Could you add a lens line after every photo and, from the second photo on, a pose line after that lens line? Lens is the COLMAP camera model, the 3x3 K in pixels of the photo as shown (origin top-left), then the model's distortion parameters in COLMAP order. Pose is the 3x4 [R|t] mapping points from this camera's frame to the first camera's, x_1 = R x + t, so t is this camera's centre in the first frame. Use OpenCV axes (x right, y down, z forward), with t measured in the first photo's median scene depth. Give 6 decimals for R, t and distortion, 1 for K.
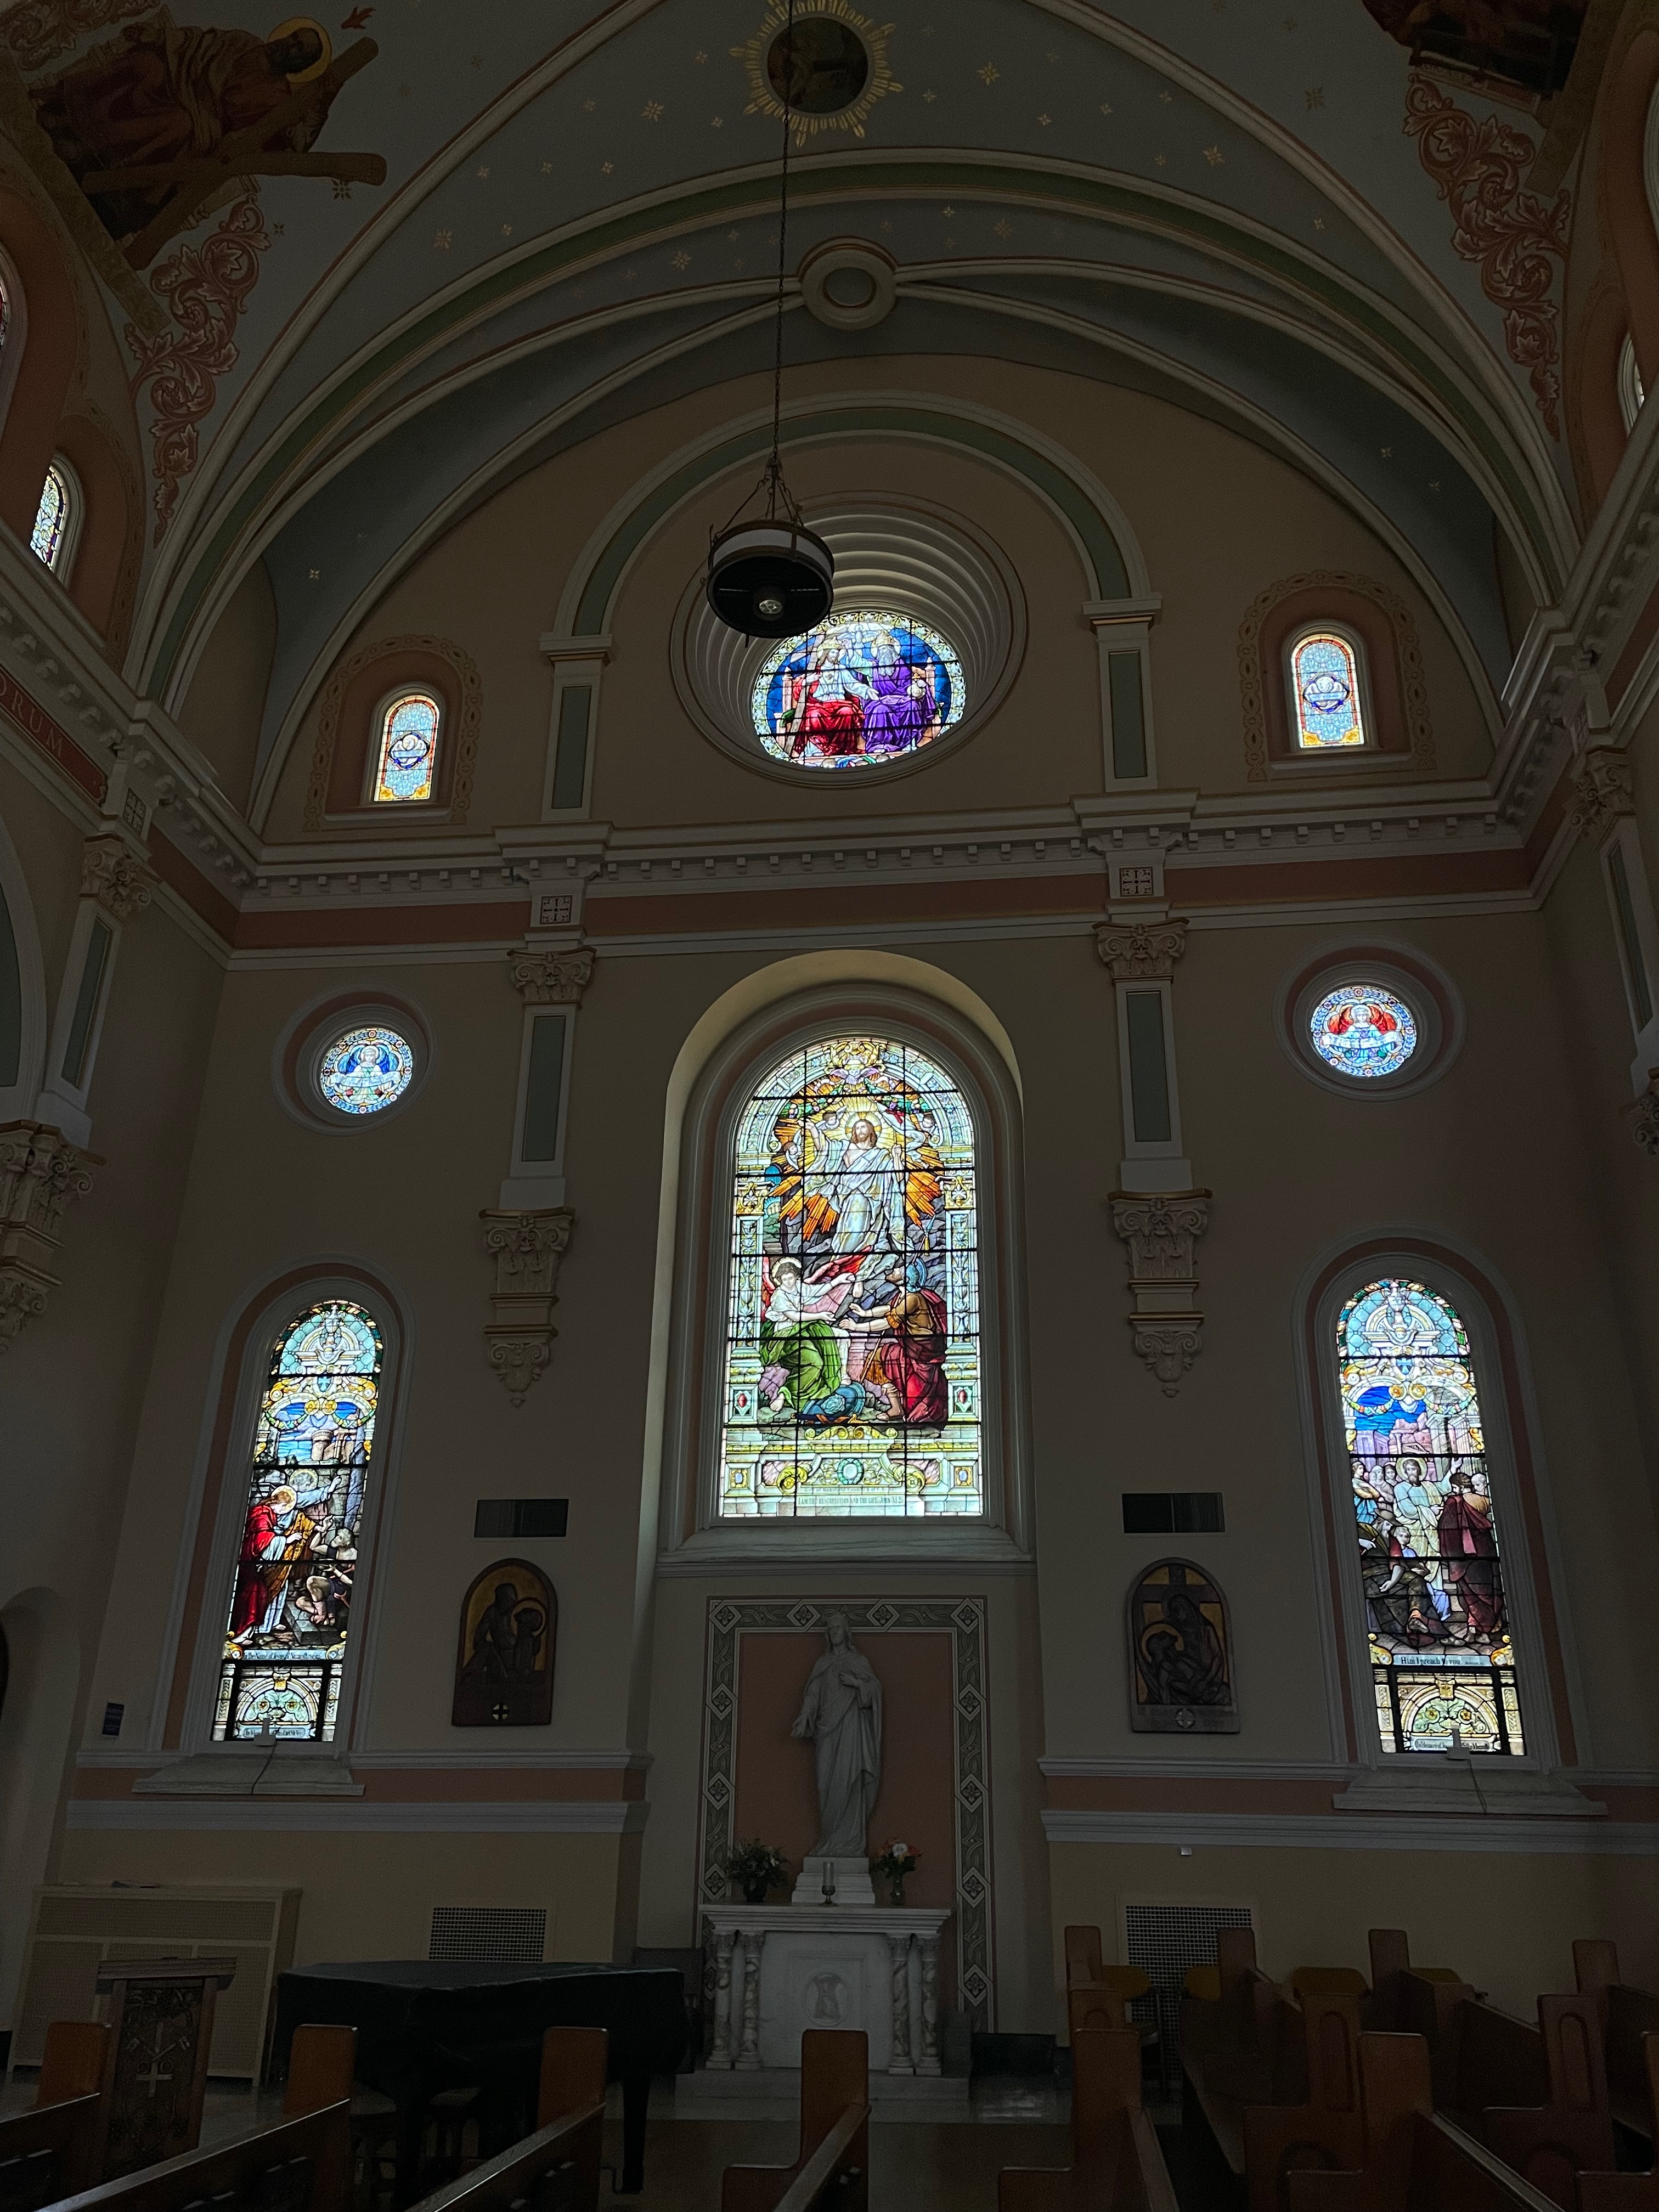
lens RADIAL K [[1716.1, 0, 849.5], [0, 1716.1, 1089.5], [0, 0, 1]] dist [0.094444, -0.126006]
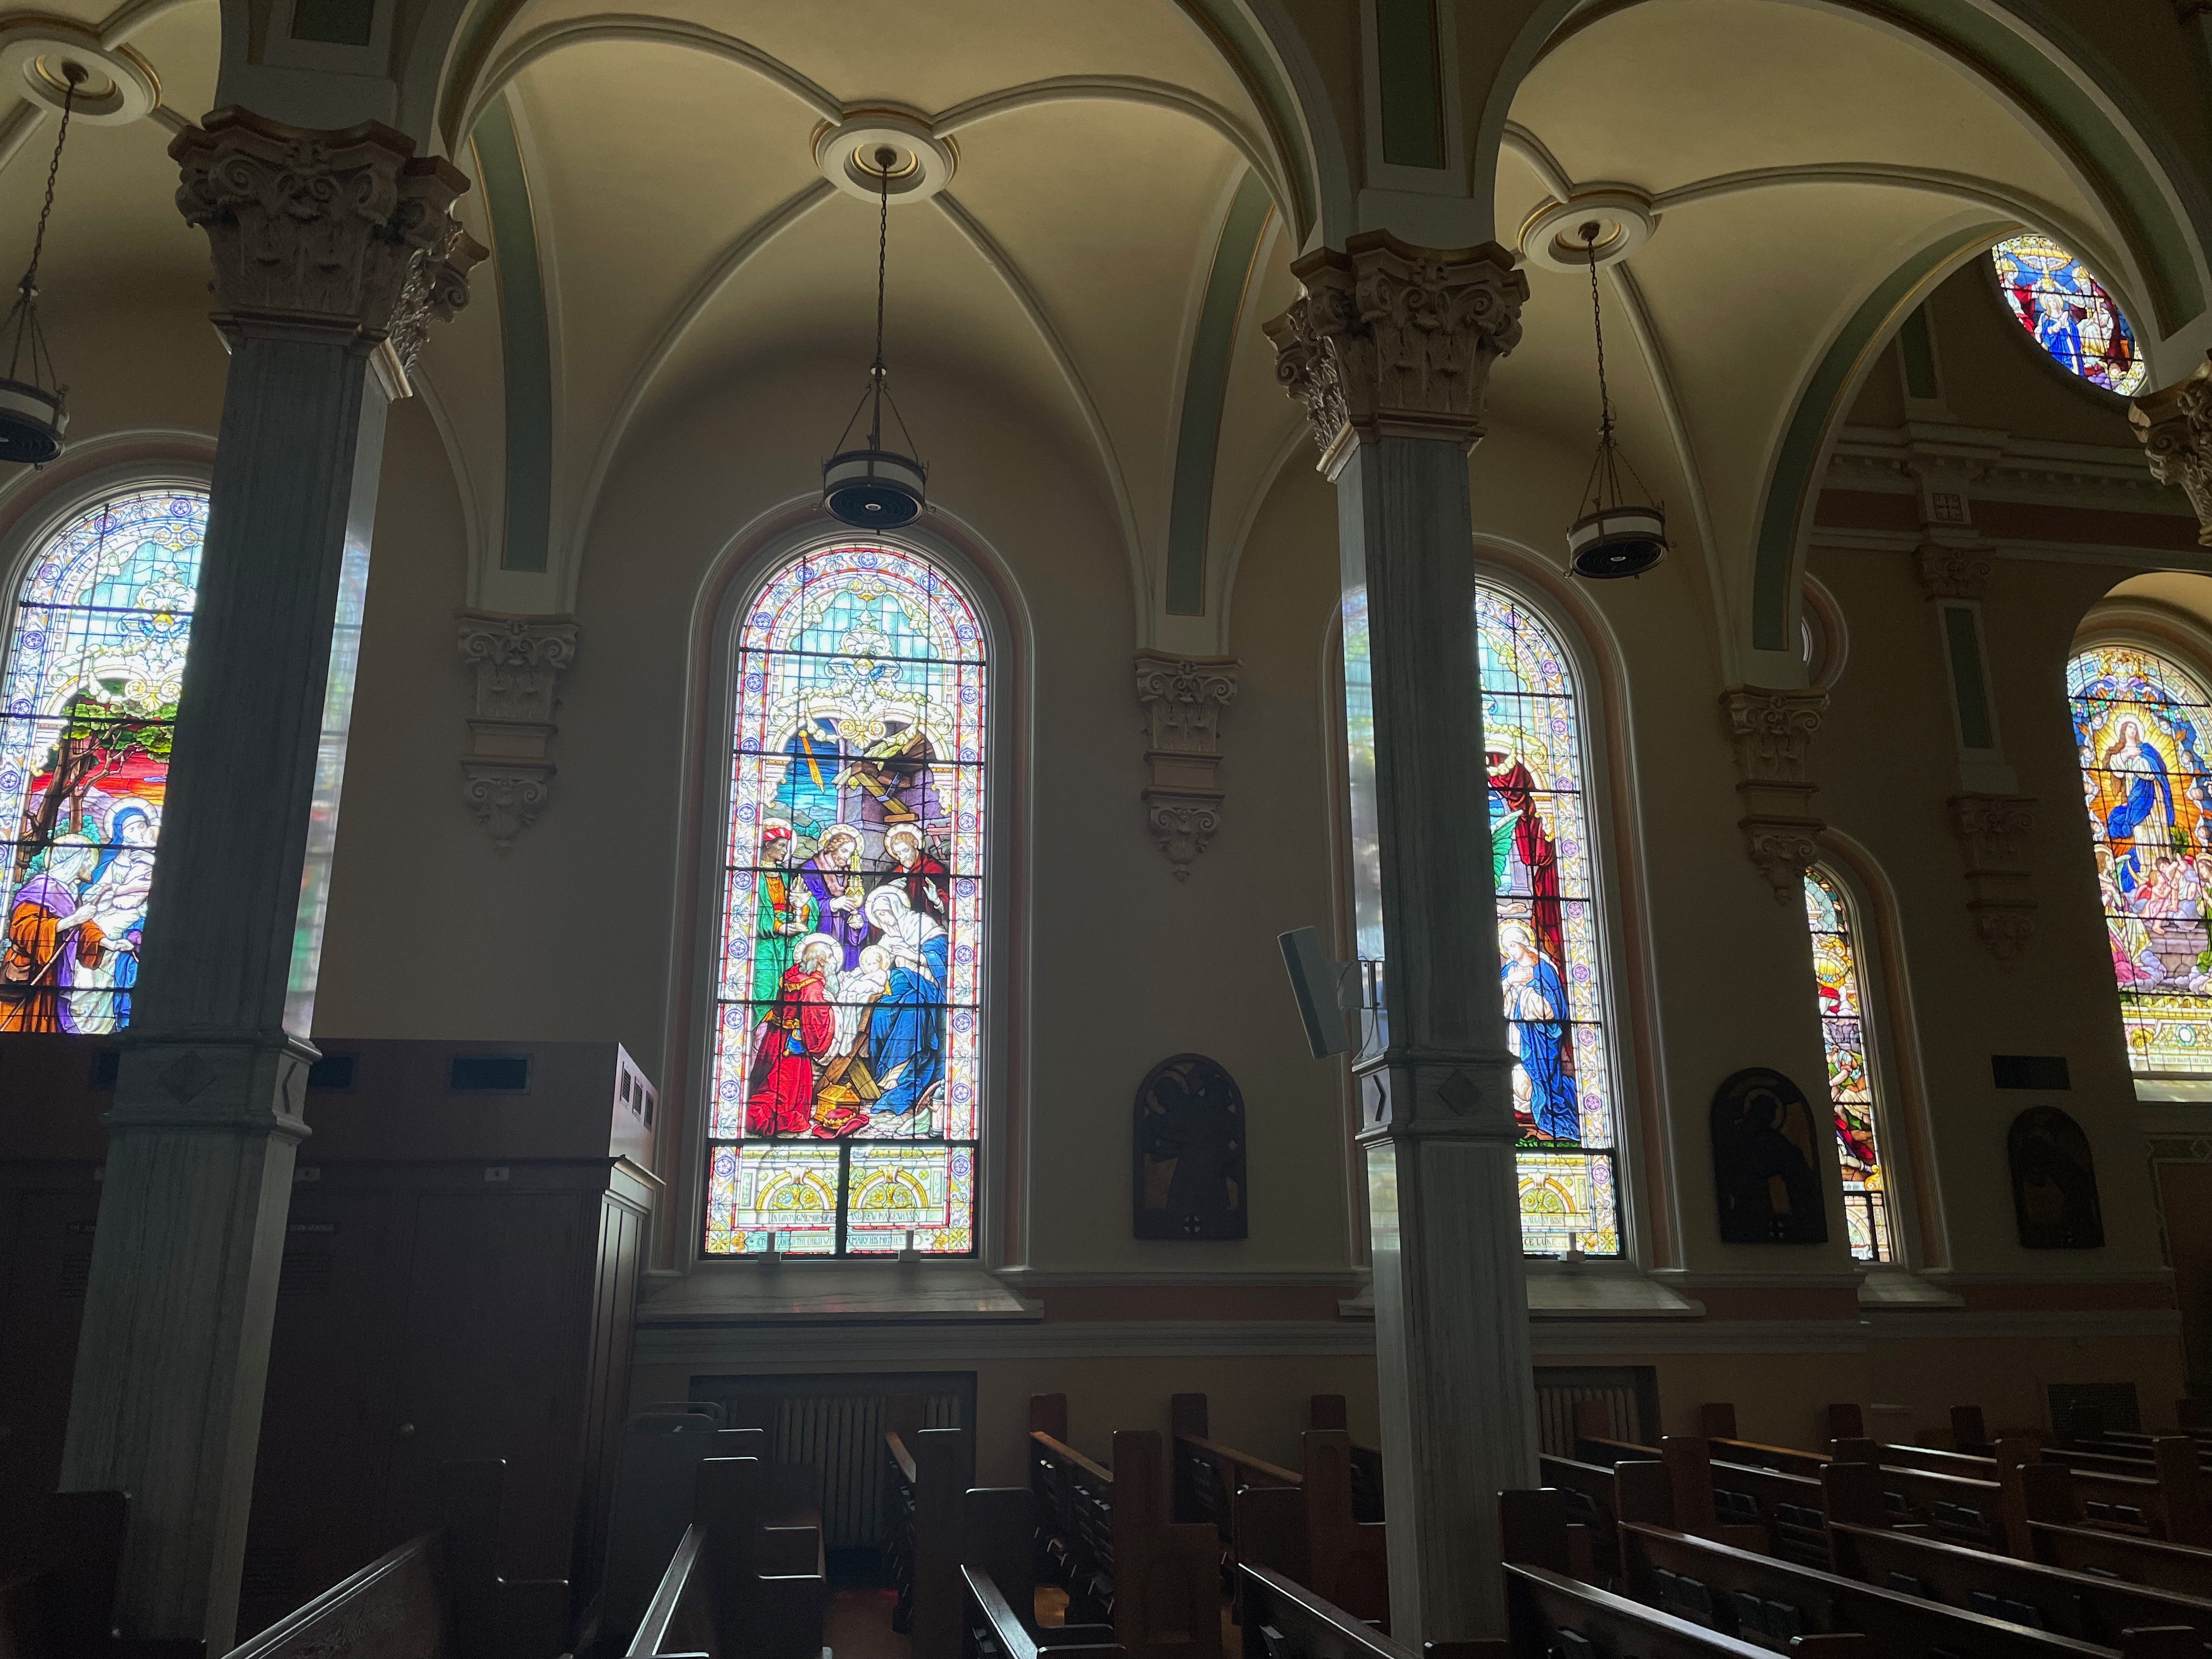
lens RADIAL K [[1716.1, 0, 1103.2], [0, 1716.1, 832.2], [0, 0, 1]] dist [0.094444, -0.126006]
pose [[0.947843, 0.058963, 0.313236, -1.051085], [-0.094561, 0.990516, 0.099684, 0.038536], [-0.304388, -0.124105, 0.944429, 0.130195]]
